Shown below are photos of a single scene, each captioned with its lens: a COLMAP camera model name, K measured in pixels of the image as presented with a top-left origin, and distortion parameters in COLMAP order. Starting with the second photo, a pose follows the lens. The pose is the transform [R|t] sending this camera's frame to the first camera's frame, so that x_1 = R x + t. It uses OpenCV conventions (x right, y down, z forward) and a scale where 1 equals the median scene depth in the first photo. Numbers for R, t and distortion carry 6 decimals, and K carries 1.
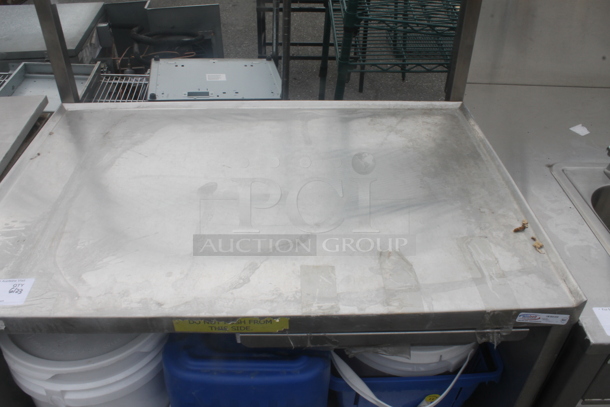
lens RADIAL K [[516.5, 0, 303.3], [0, 516.5, 194.9], [0, 0, 1]] dist [-0.175863, 0.141831]
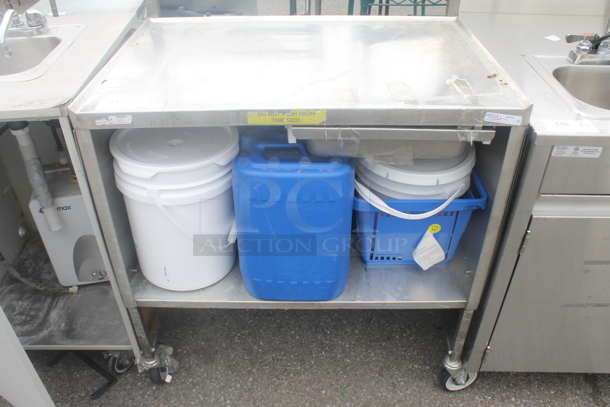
lens RADIAL K [[516.5, 0, 303.3], [0, 516.5, 194.9], [0, 0, 1]] dist [-0.175863, 0.141831]
pose [[0.998790, 0.011984, -0.047703, -0.020739], [-0.012992, 0.999698, -0.020876, 0.503442], [0.047438, 0.021470, 0.998643, -0.465016]]
